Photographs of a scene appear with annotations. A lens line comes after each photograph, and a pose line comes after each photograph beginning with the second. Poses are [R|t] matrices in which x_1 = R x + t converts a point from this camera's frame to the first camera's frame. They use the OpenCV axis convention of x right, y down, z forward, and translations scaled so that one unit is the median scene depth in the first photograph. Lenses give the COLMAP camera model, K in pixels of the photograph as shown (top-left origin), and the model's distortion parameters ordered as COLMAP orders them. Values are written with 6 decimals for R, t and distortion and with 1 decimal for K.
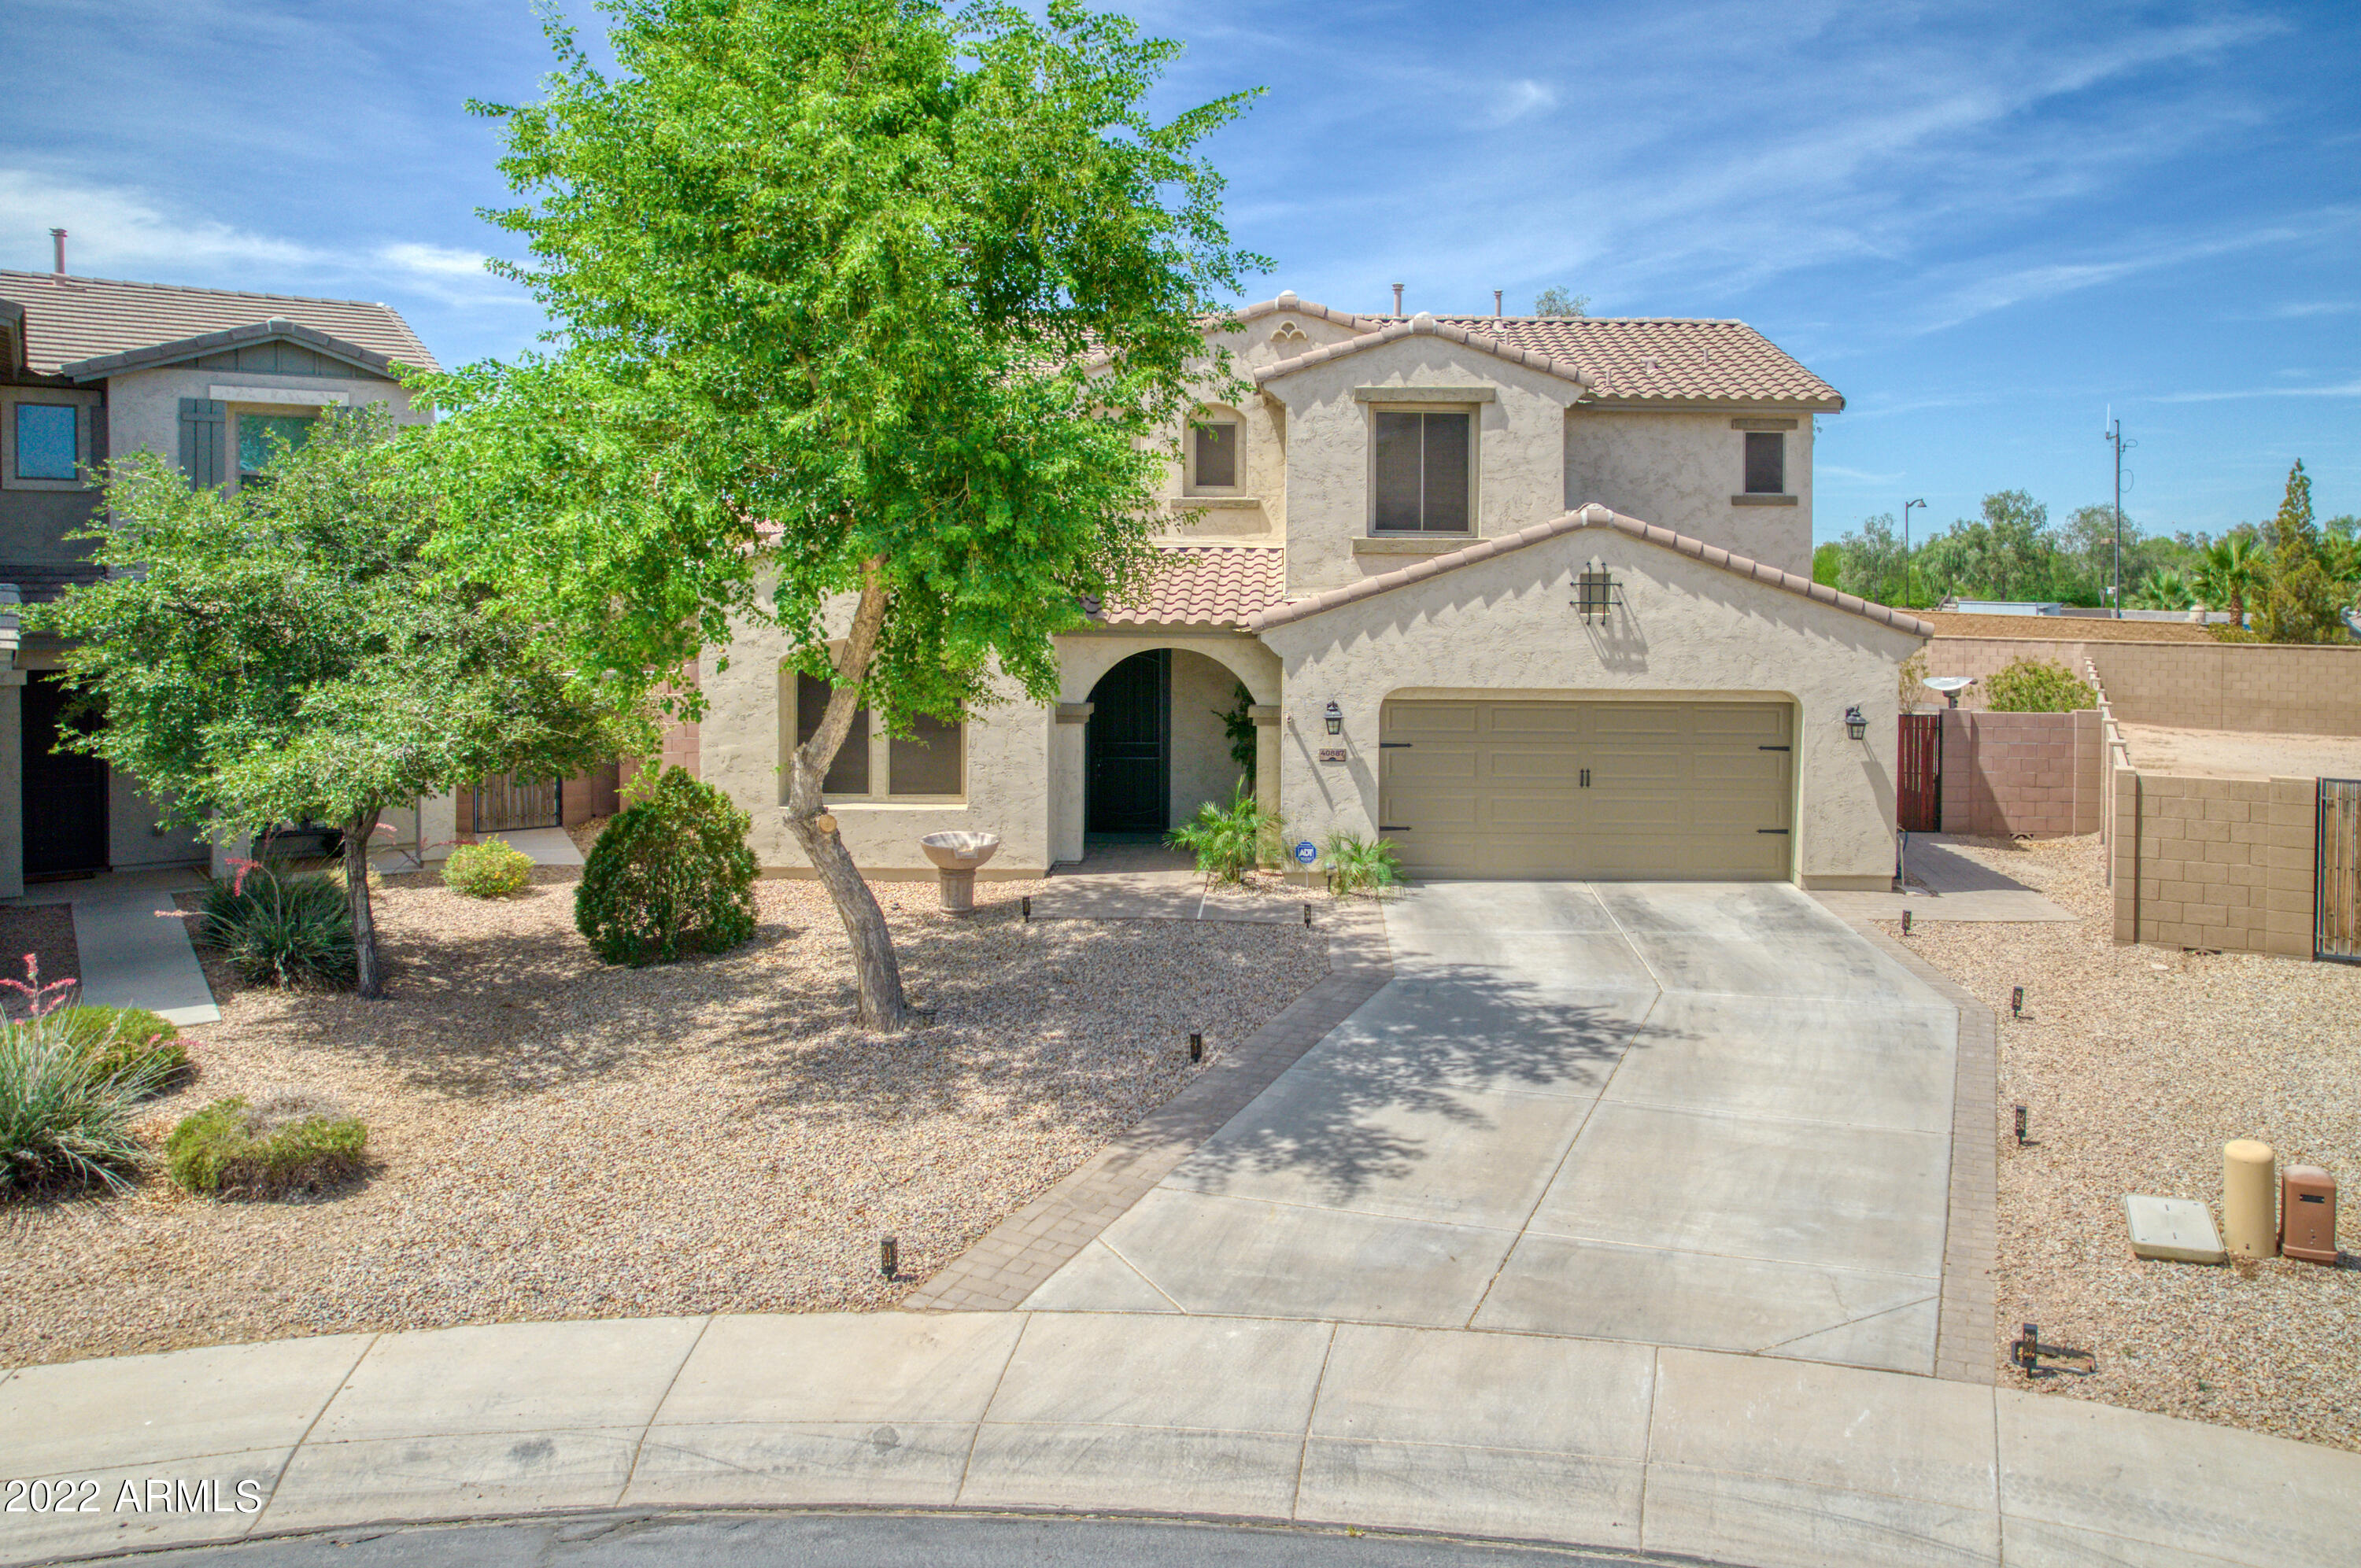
lens RADIAL K [[1698.3, 0, 1329.9], [0, 1698.3, 659.7], [0, 0, 1]] dist [-0.013907, -0.001681]
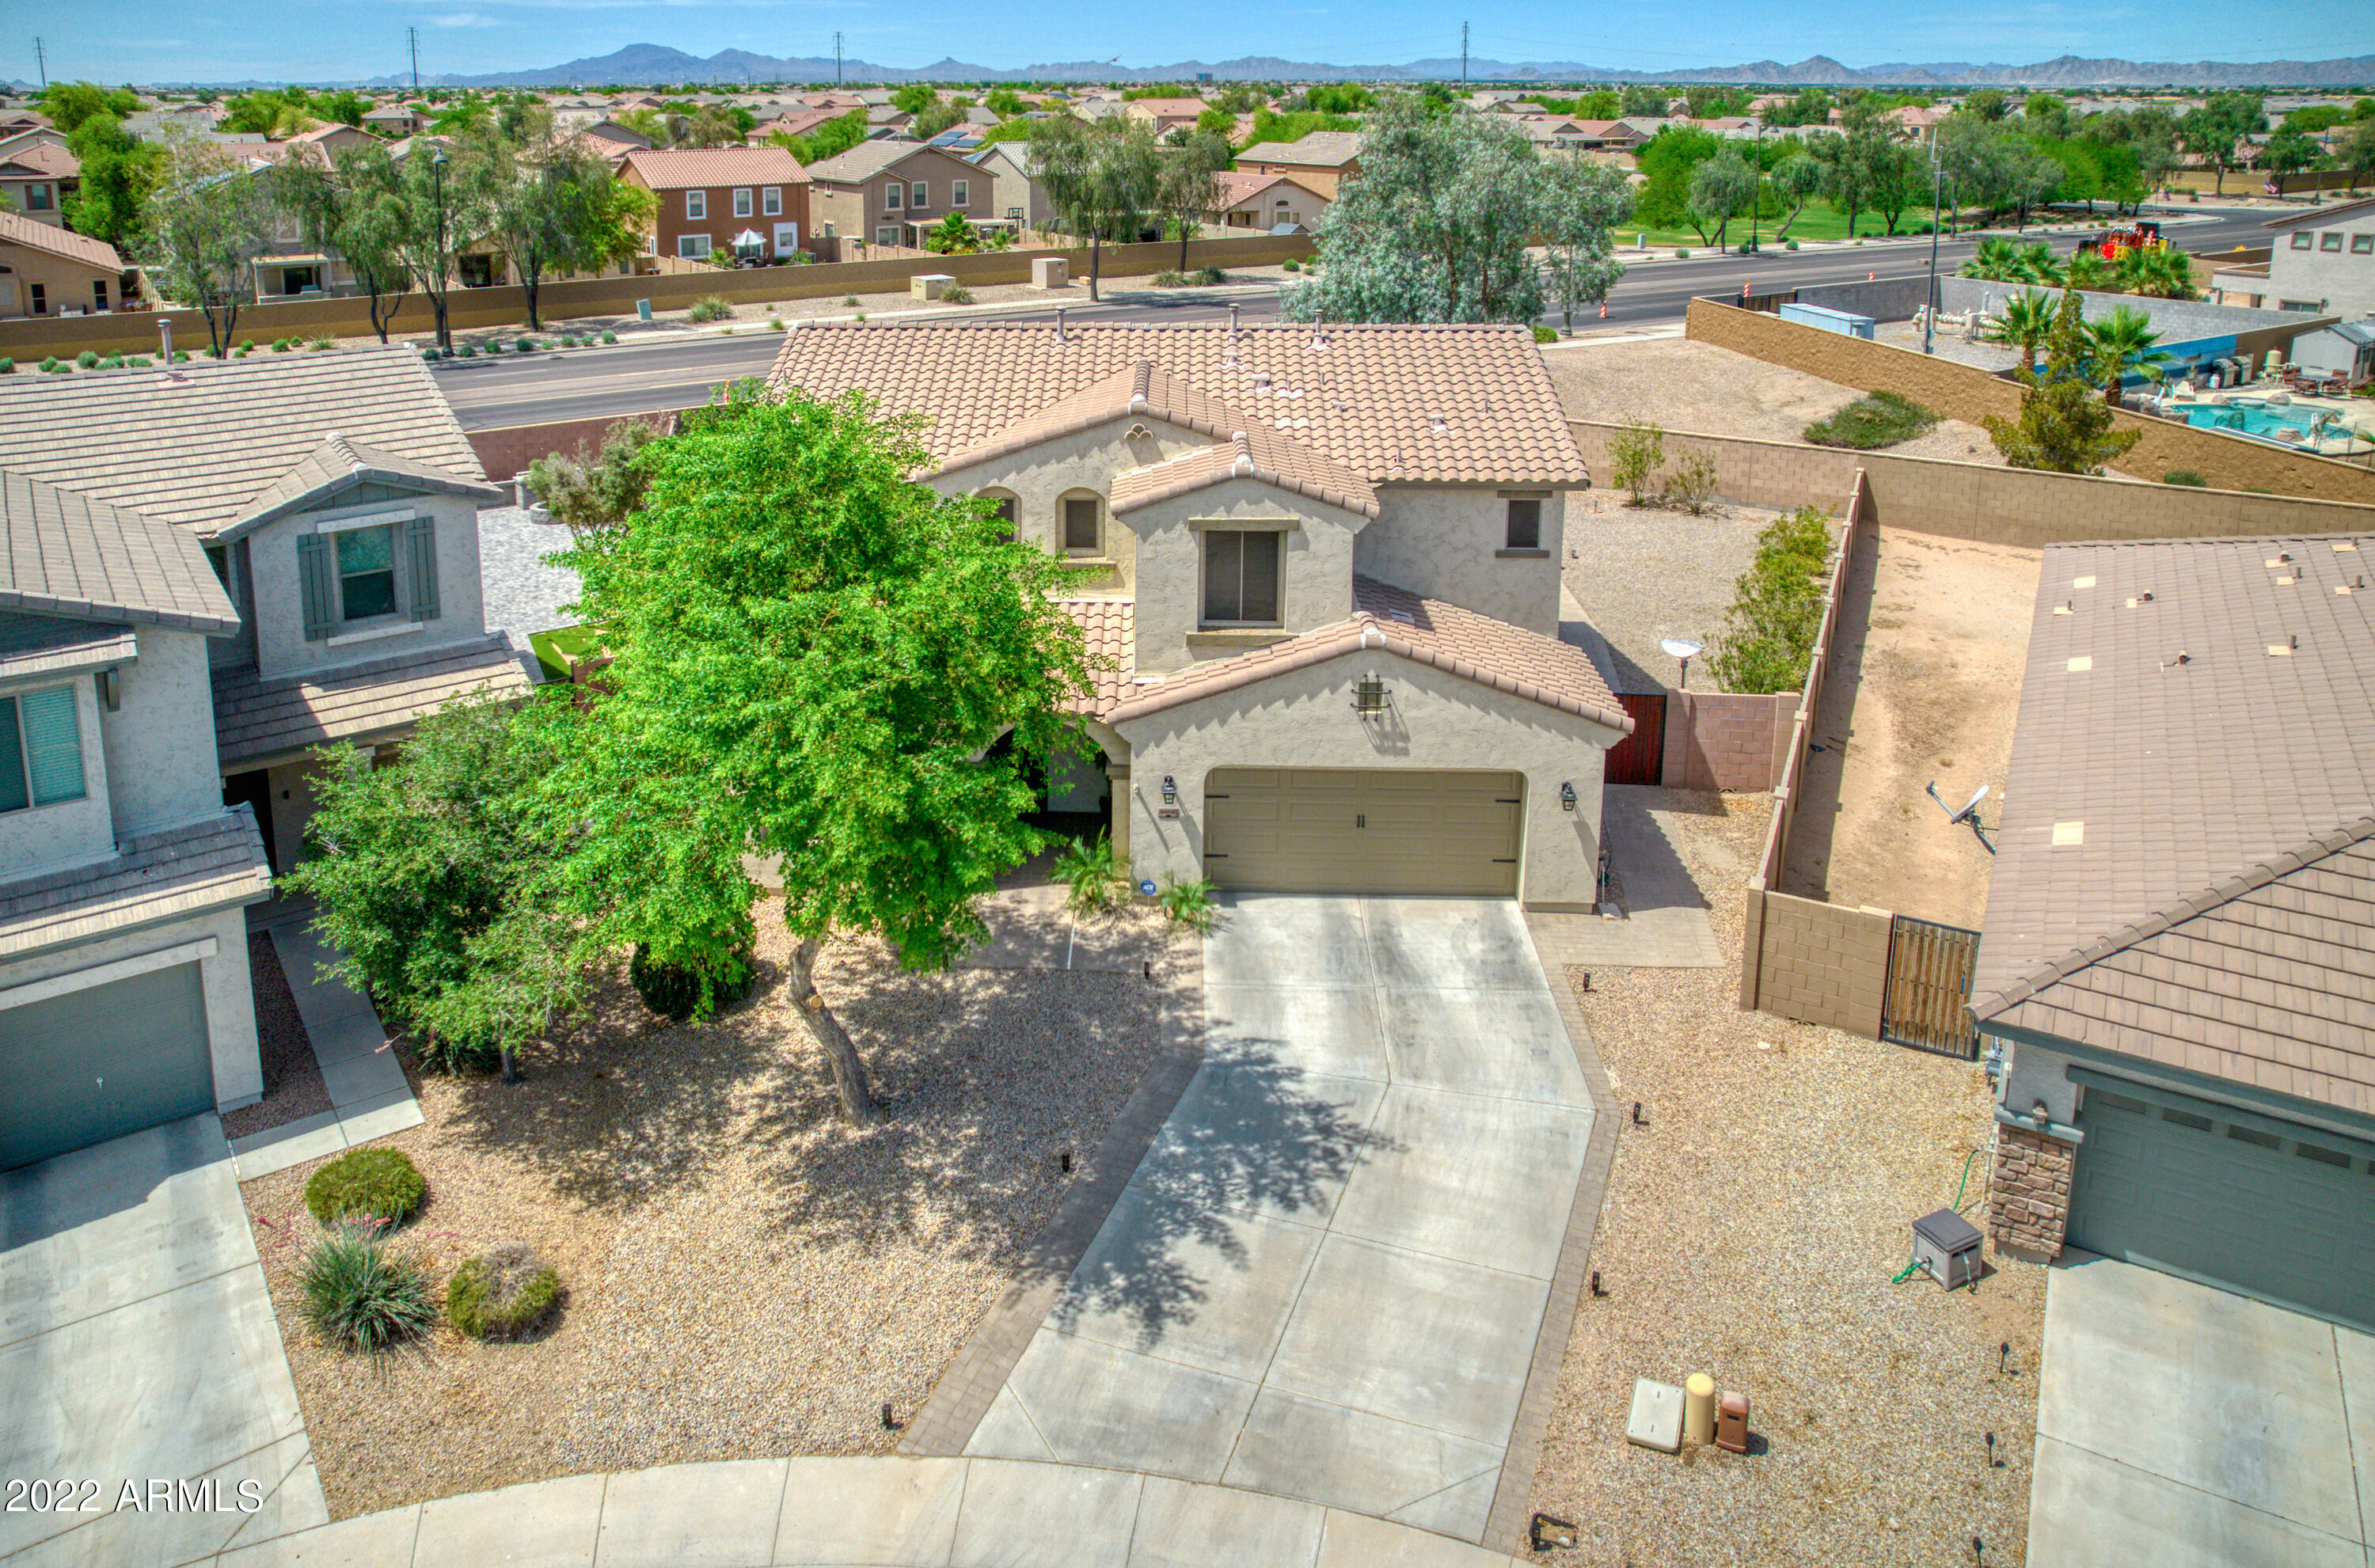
lens RADIAL K [[1680.3, 0, 1115.2], [0, 1680.3, 425.6], [0, 0, 1]] dist [-0.008603, -0.002625]
pose [[0.998575, 0.008417, -0.052707, 0.033557], [0.000755, 0.985162, 0.171628, -0.591726], [0.053370, -0.171423, 0.983751, -0.310845]]
